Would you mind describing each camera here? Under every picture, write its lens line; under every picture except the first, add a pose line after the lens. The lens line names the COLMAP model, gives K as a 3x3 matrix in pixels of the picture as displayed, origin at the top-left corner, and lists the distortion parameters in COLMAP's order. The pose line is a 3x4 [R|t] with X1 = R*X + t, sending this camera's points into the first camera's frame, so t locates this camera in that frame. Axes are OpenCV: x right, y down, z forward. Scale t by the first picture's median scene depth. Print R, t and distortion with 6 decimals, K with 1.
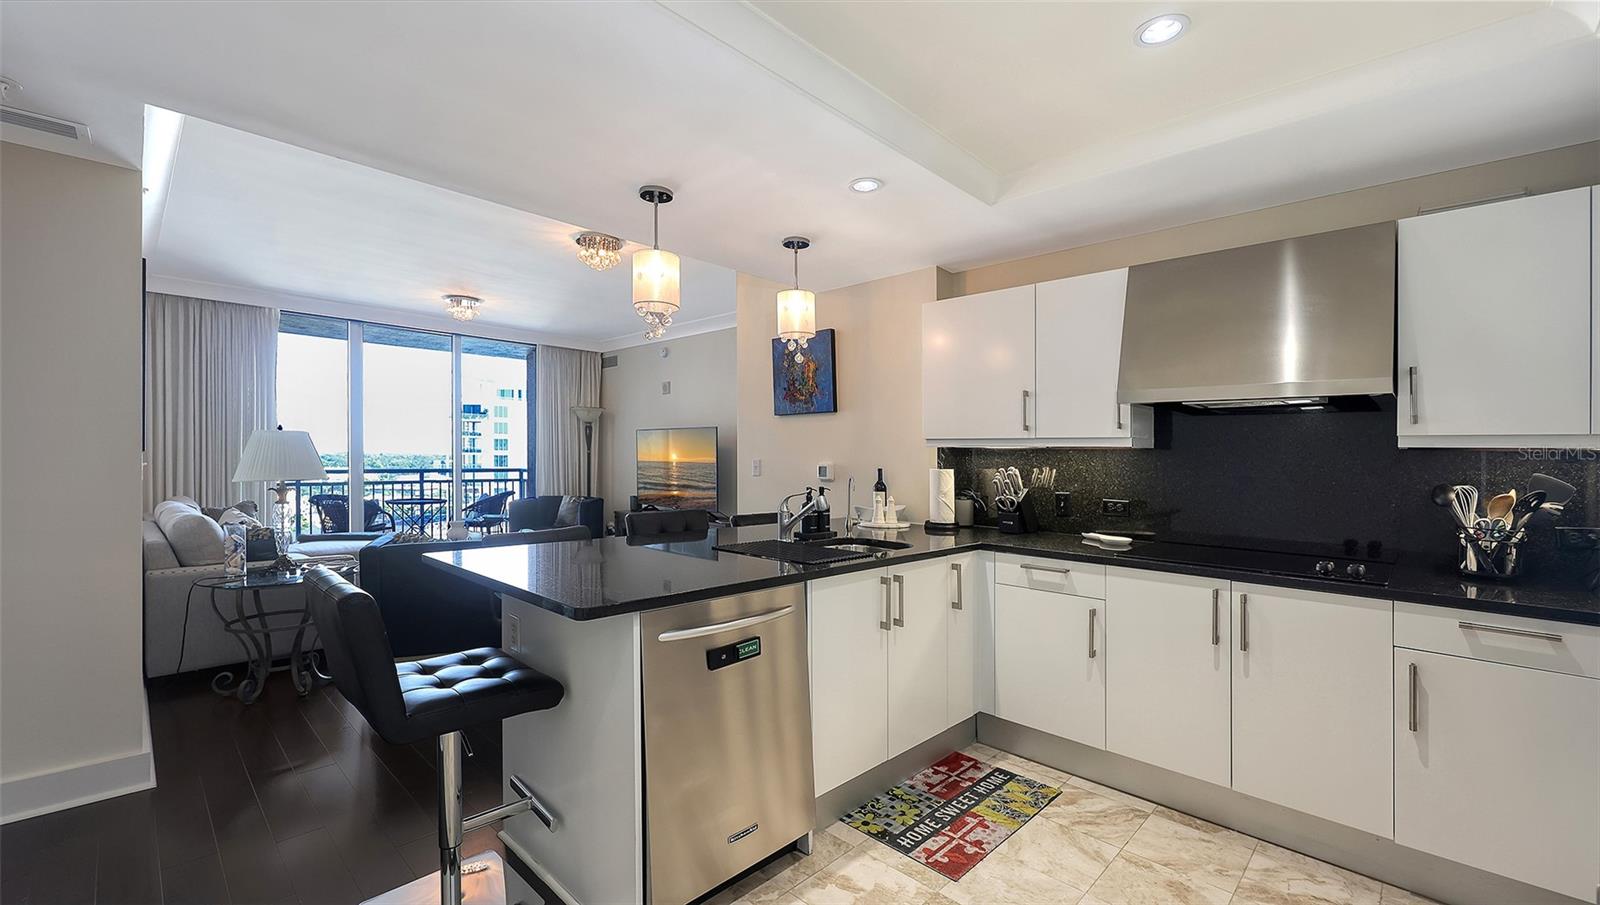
lens RADIAL K [[652.4, 0, 799.6], [0, 652.4, 462.7], [0, 0, 1]] dist [0.000302, 0.000007]
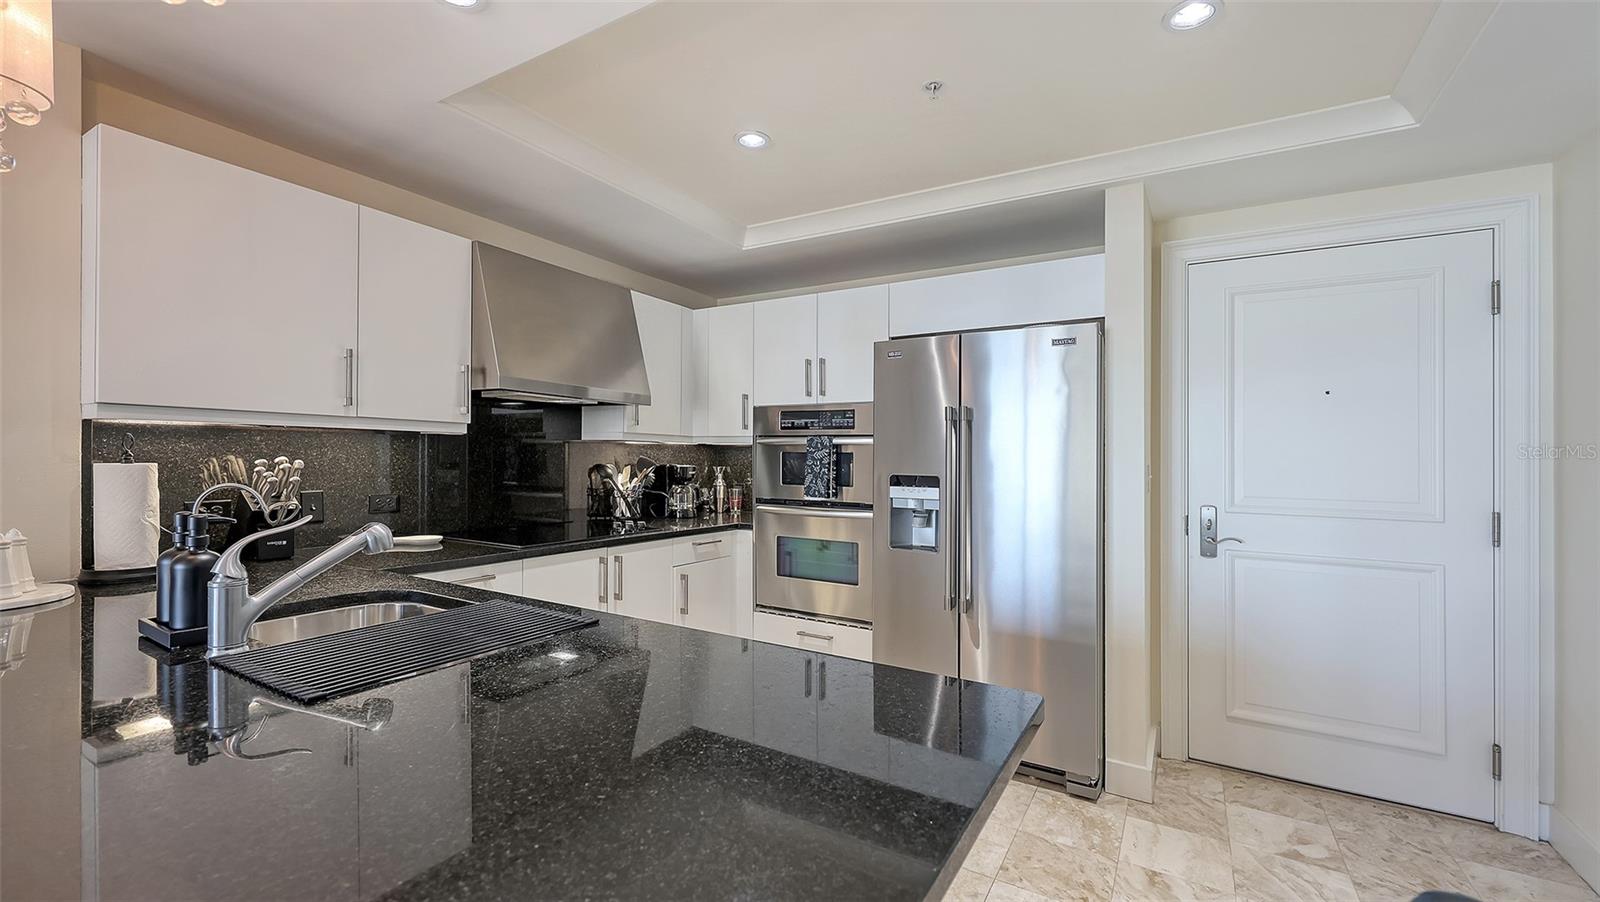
lens RADIAL K [[653.4, 0, 799.0], [0, 653.4, 448.9], [0, 0, 1]] dist [0.002264, 0.000193]
pose [[-0.228038, -0.003118, 0.973647, -0.473111], [-0.011446, 0.999934, 0.000521, -0.009161], [-0.973585, -0.011026, -0.228059, 0.720483]]
